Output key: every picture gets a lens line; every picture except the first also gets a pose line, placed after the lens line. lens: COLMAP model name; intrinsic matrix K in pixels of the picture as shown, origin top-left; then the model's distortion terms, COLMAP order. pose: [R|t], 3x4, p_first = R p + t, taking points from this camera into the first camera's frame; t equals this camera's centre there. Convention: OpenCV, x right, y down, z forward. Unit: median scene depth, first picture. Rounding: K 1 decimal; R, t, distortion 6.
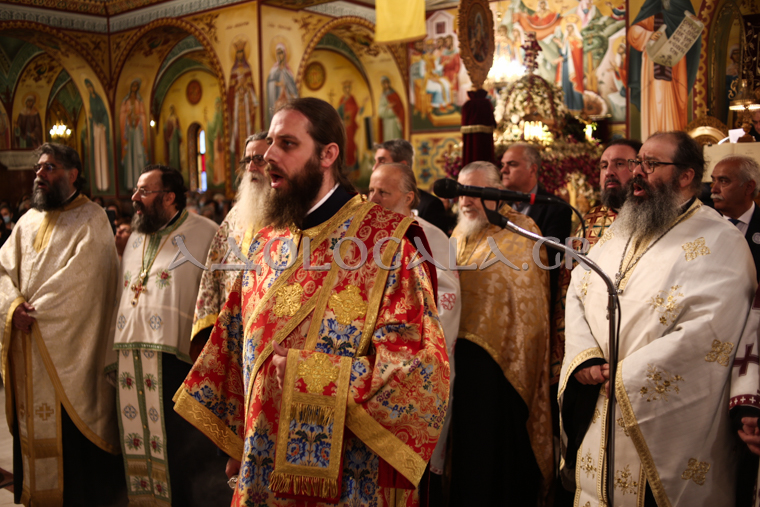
lens RADIAL K [[743.5, 0, 380.0], [0, 743.5, 253.5], [0, 0, 1]] dist [-0.142560, 0.084205]
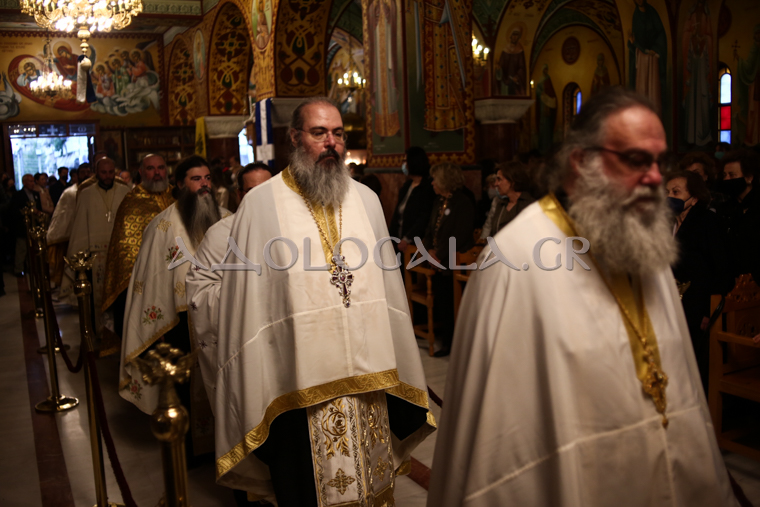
lens RADIAL K [[743.5, 0, 380.0], [0, 743.5, 253.5], [0, 0, 1]] dist [-0.142560, 0.084205]
pose [[0.897243, 0.044510, -0.439287, -0.355056], [-0.032172, 0.998852, 0.035495, 0.000448], [0.440363, -0.017715, 0.897645, 0.303604]]
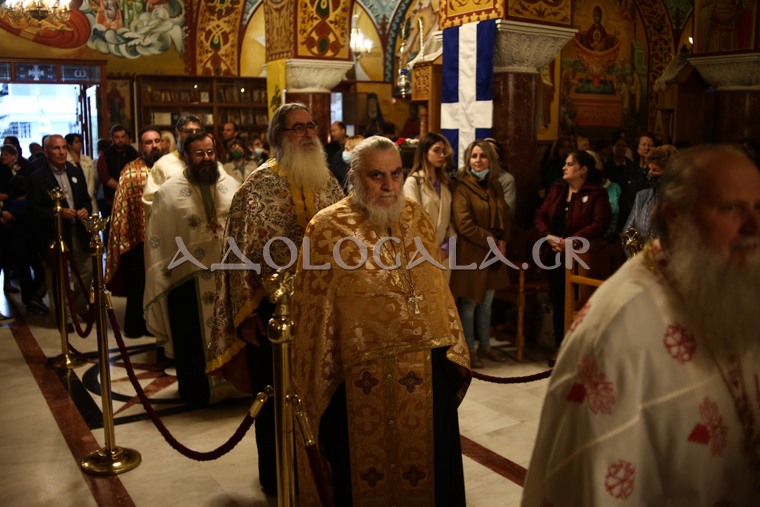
lens RADIAL K [[743.5, 0, 380.0], [0, 743.5, 253.5], [0, 0, 1]] dist [-0.142560, 0.084205]
pose [[0.934331, 0.076347, -0.348133, -0.779244], [-0.058071, 0.996345, 0.062647, -0.018915], [0.351644, -0.038317, 0.935349, 0.555797]]
